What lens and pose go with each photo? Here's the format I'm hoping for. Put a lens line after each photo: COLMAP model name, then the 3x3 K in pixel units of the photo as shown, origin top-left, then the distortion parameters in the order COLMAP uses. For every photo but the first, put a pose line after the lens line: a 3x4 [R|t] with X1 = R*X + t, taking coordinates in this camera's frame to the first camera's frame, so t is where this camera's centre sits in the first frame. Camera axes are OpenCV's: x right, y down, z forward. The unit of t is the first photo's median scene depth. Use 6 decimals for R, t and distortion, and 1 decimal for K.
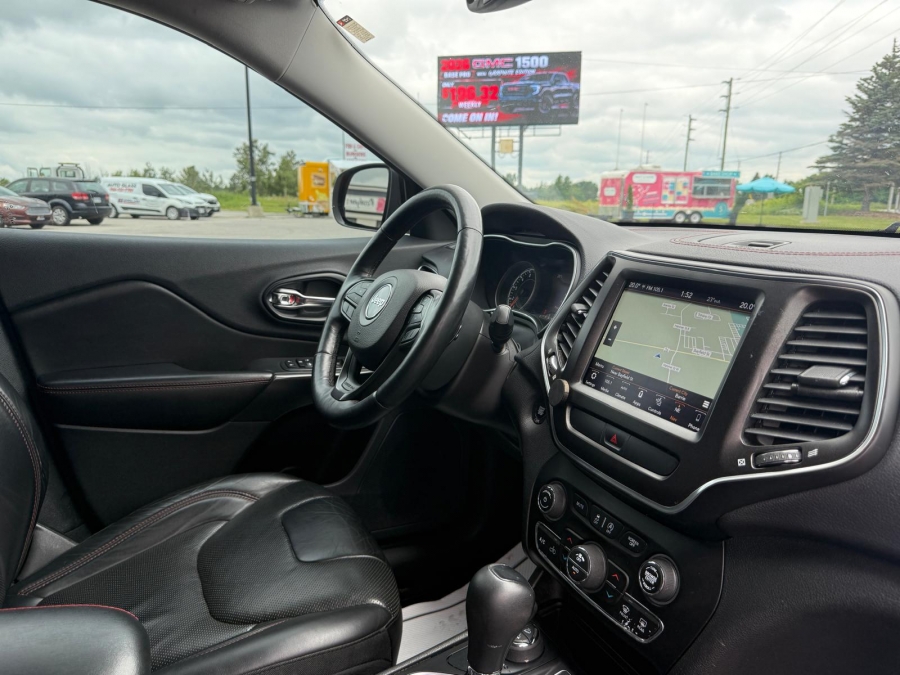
lens RADIAL K [[656.0, 0, 450.0], [0, 656.0, 337.5], [0, 0, 1]] dist [0.037587, -0.044972]
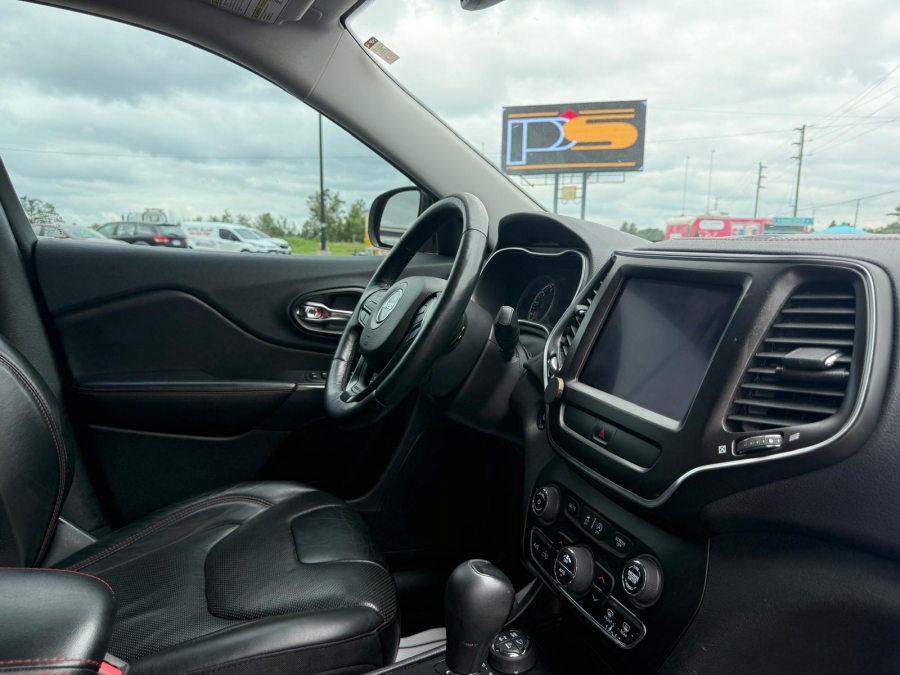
lens RADIAL K [[649.9, 0, 450.0], [0, 649.9, 337.5], [0, 0, 1]] dist [0.123424, -0.217473]
pose [[0.995318, 0.018710, -0.094823, 0.071972], [-0.025204, 0.997383, -0.067758, 0.052731], [0.093307, 0.069830, 0.993186, 0.008009]]
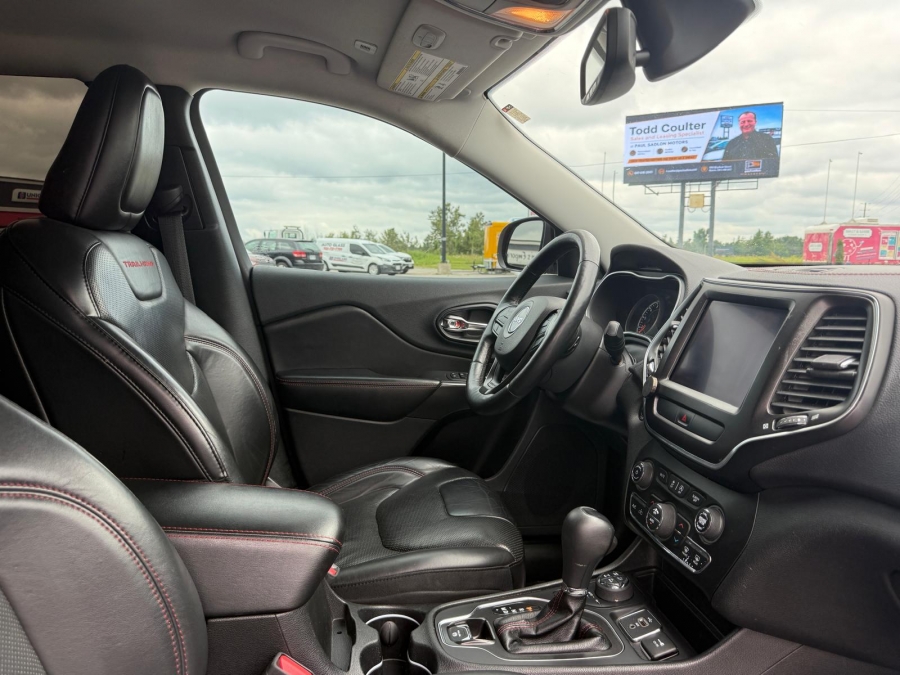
lens RADIAL K [[649.9, 0, 450.0], [0, 649.9, 337.5], [0, 0, 1]] dist [0.123424, -0.217473]
pose [[0.962464, 0.031303, -0.269597, 0.094220], [-0.054122, 0.995512, -0.077627, 0.076167], [0.265958, 0.089304, 0.959839, -0.230477]]
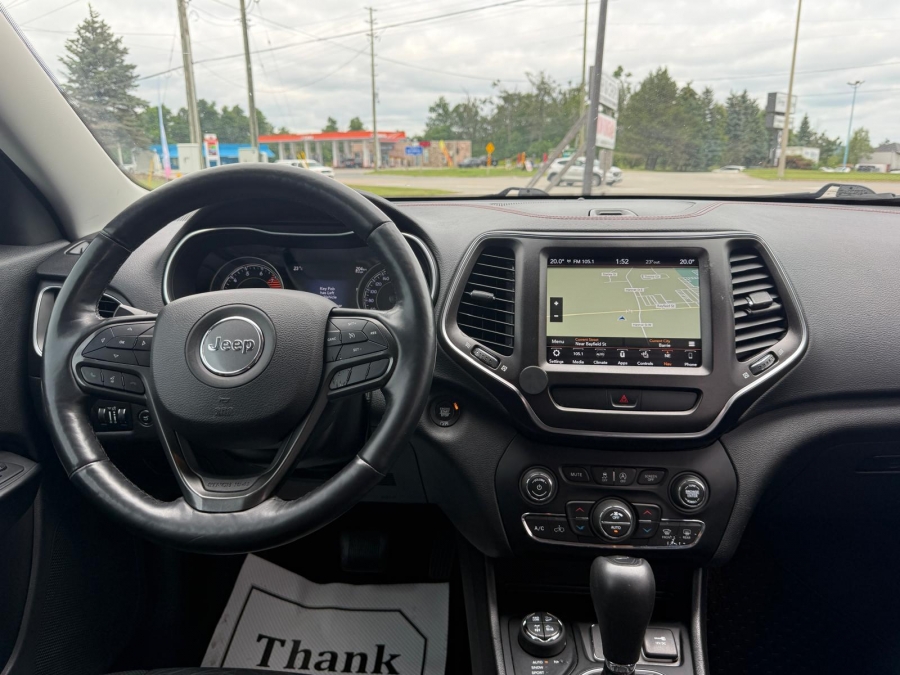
lens RADIAL K [[661.9, 0, 450.0], [0, 661.9, 337.5], [0, 0, 1]] dist [-0.002218, -0.003665]
pose [[0.505015, -0.240697, 0.828869, -0.492588], [0.195604, 0.967259, 0.161706, -0.113639], [-0.840654, 0.080466, 0.535562, 0.397390]]
